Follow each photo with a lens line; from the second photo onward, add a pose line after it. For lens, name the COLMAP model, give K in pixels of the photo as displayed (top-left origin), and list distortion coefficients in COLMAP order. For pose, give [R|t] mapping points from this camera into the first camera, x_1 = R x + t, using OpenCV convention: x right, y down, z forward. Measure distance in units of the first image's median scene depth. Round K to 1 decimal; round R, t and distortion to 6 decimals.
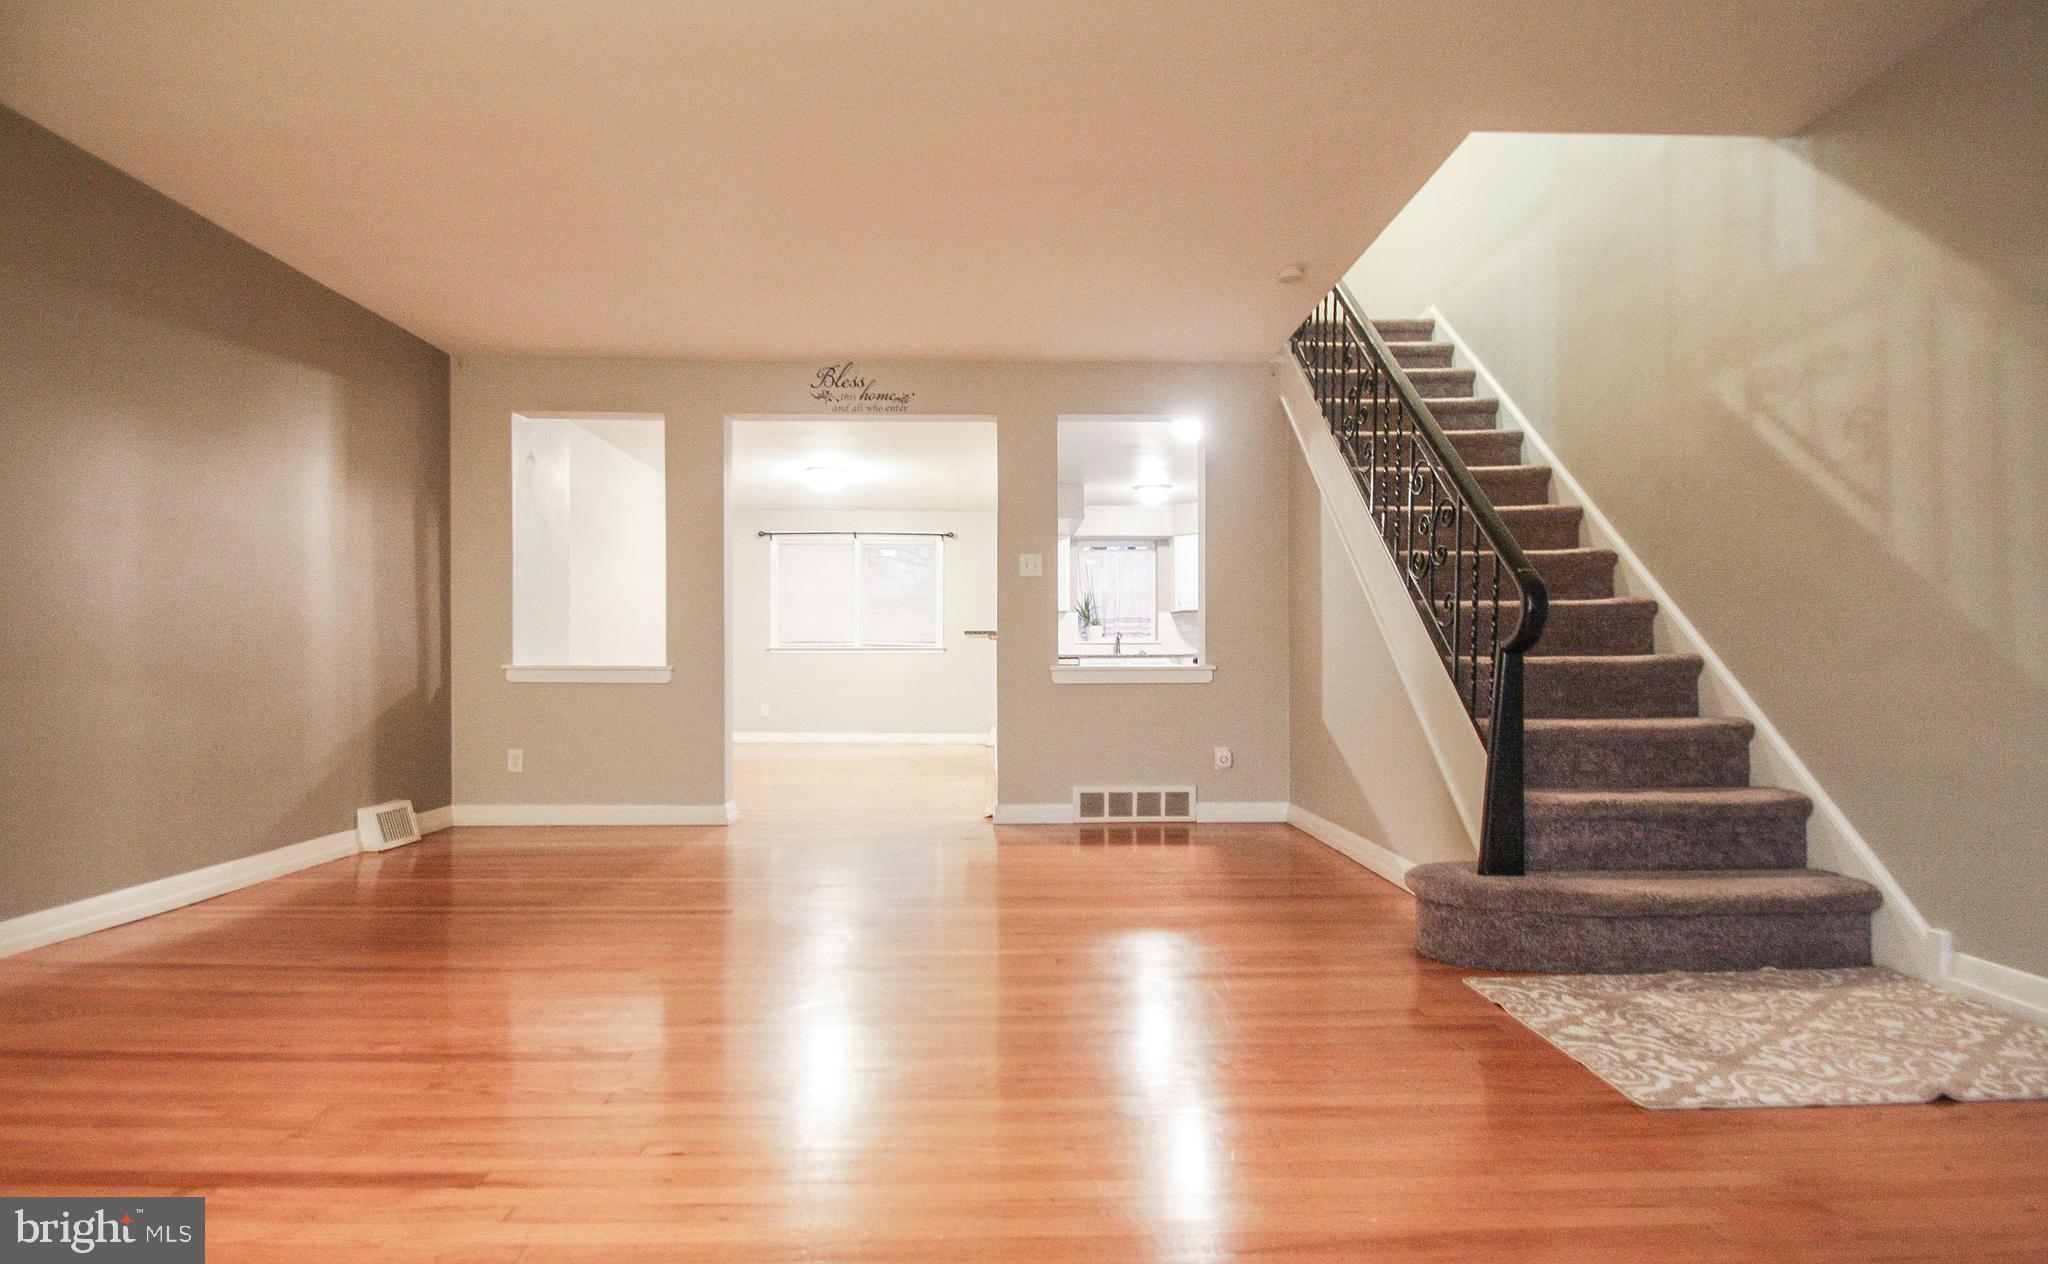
lens RADIAL K [[970.4, 0, 1030.5], [0, 970.4, 648.0], [0, 0, 1]] dist [-0.014388, -0.001952]
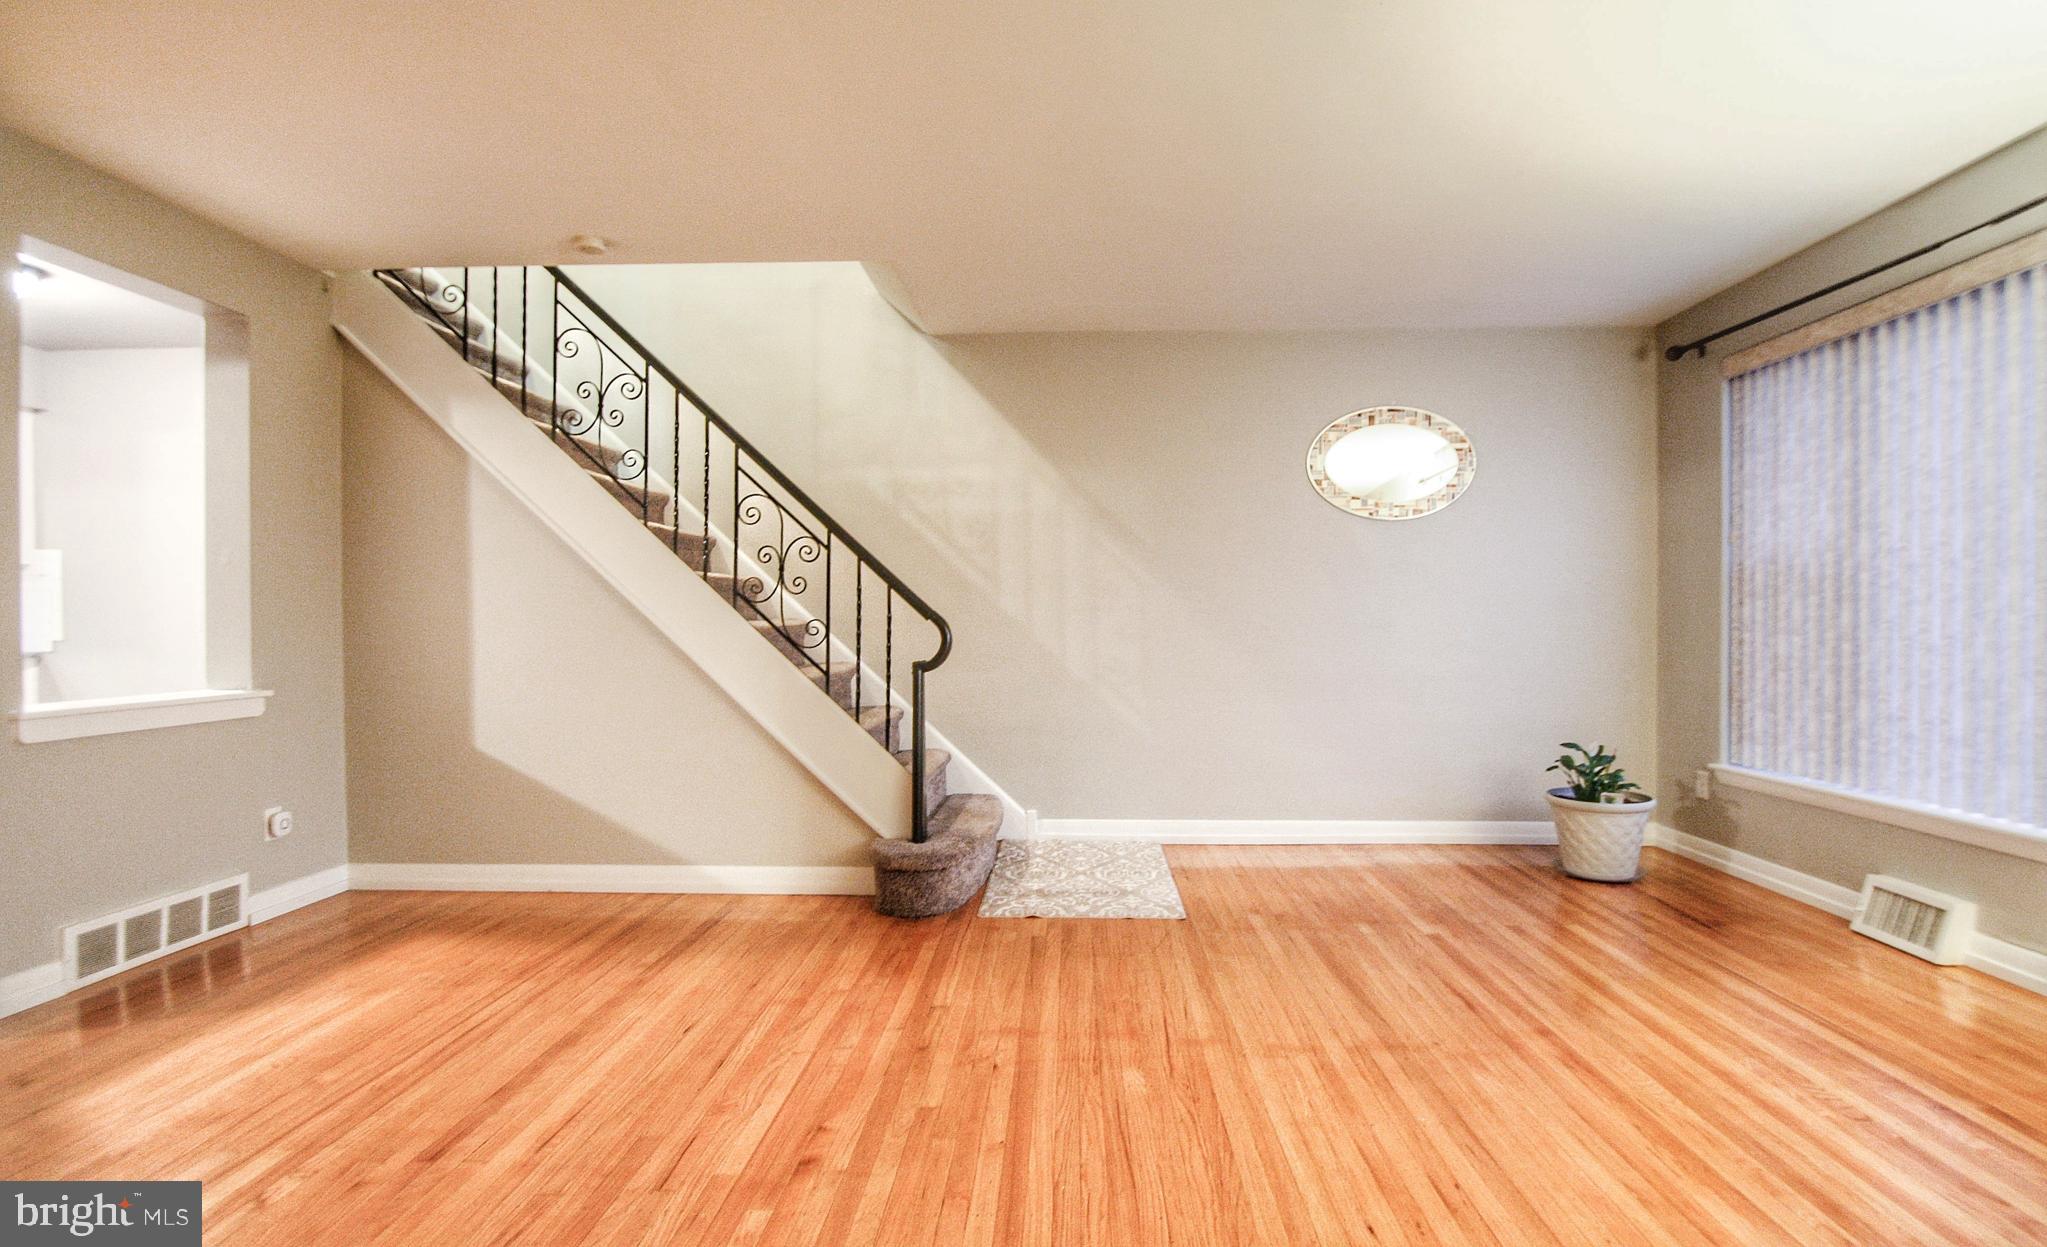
lens RADIAL K [[1005.4, 0, 965.7], [0, 1005.4, 629.5], [0, 0, 1]] dist [0.023274, -0.027288]
pose [[0.079967, -0.007161, 0.996772, -0.535043], [-0.009678, 0.999921, 0.007960, -0.039310], [-0.996751, -0.010283, 0.079892, 0.502333]]
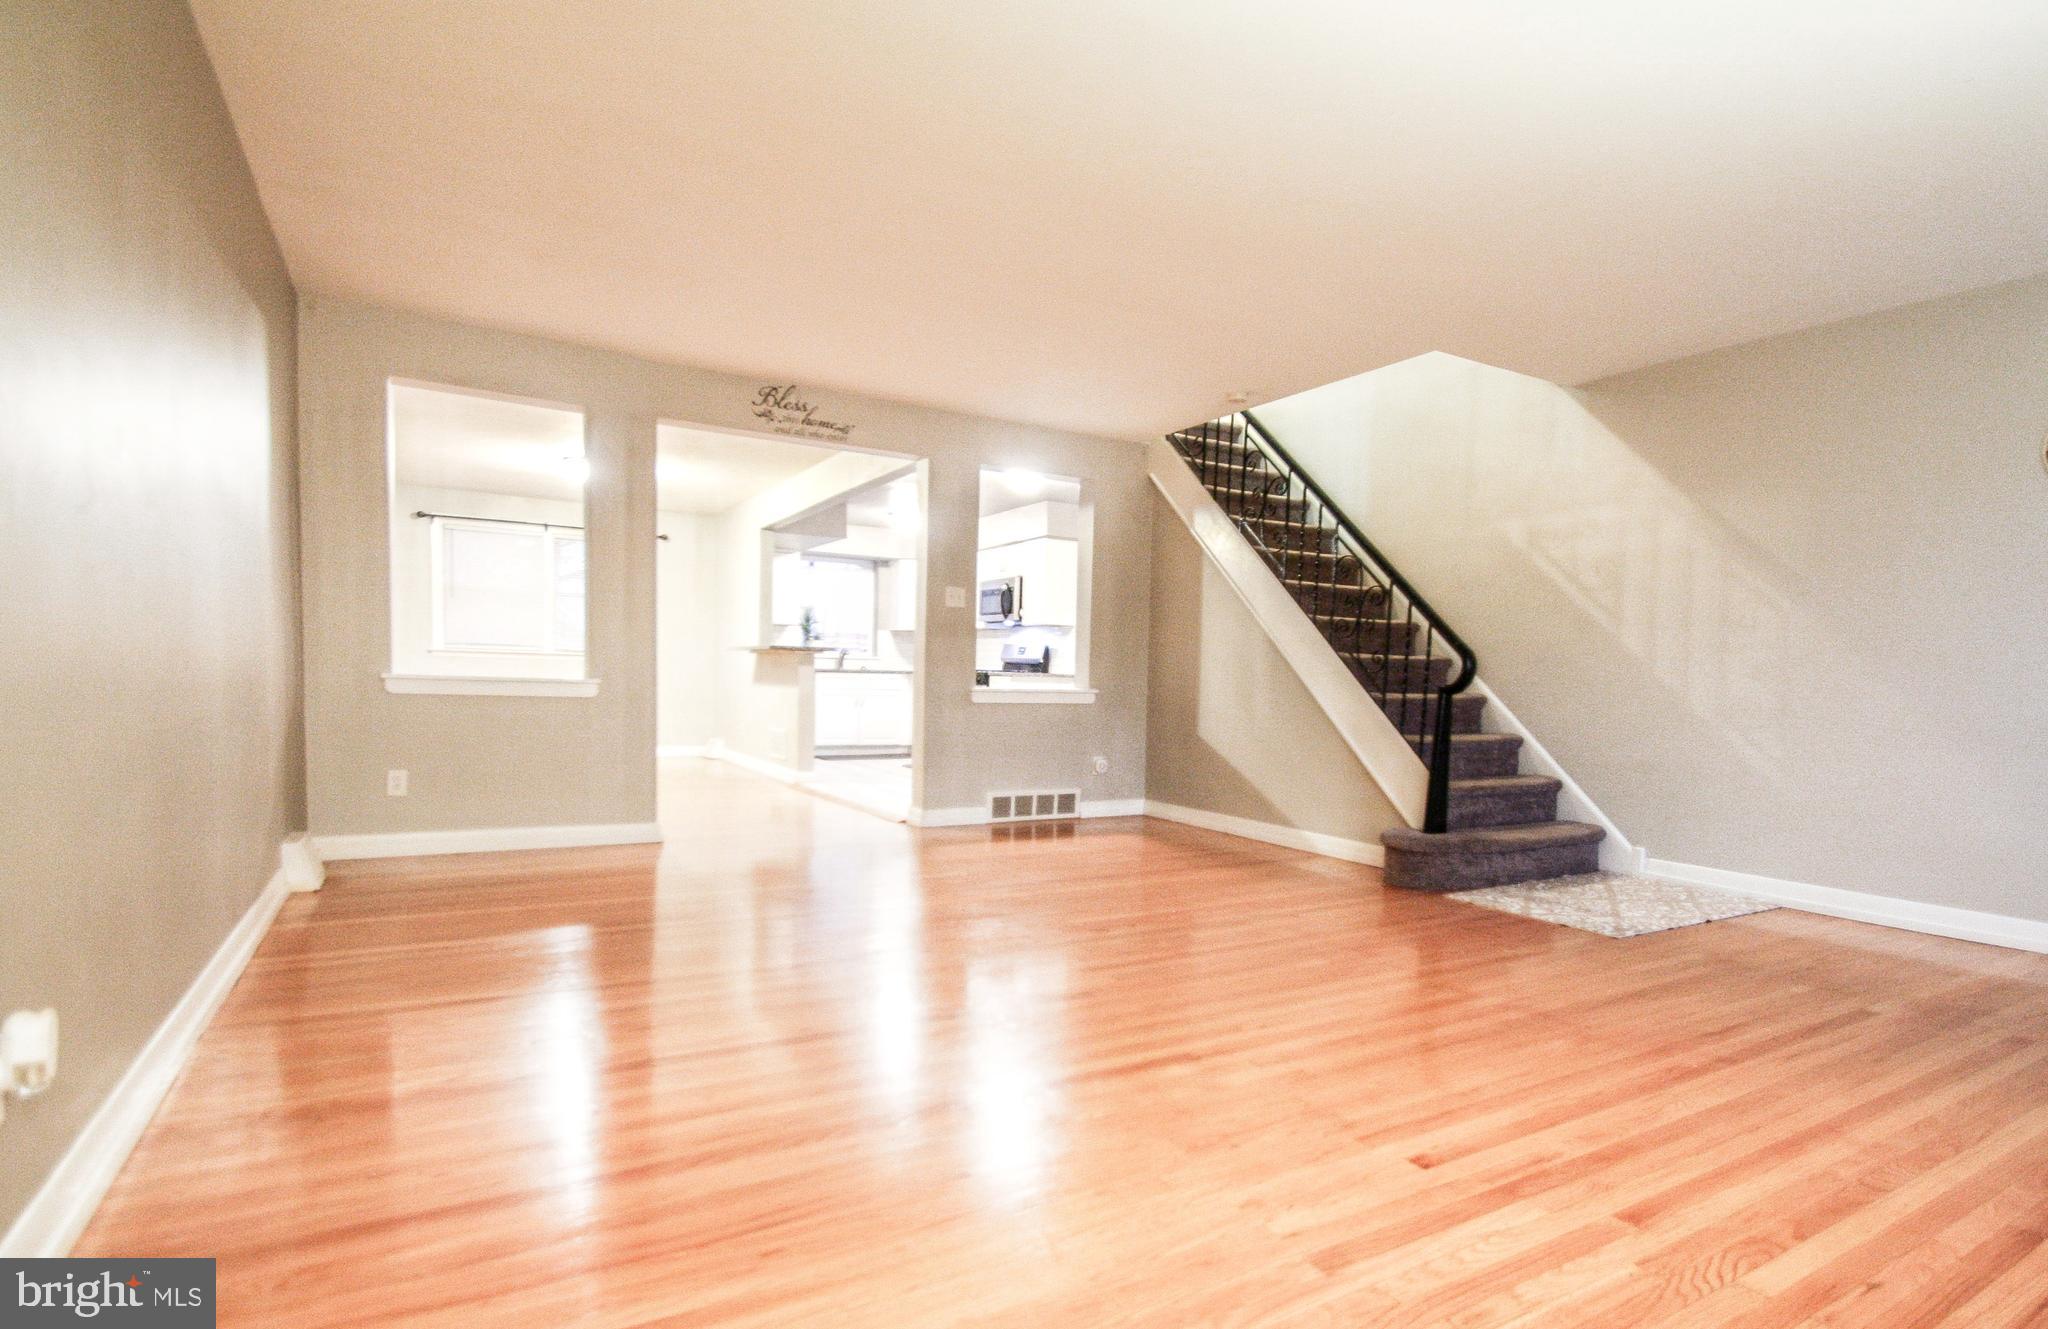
lens RADIAL K [[990.2, 0, 1029.6], [0, 990.2, 718.4], [0, 0, 1]] dist [-0.003617, -0.000049]
pose [[0.878987, 0.004064, 0.476829, -0.531513], [-0.034010, 0.997951, 0.054188, -0.011733], [-0.475632, -0.063848, 0.877324, -0.061569]]
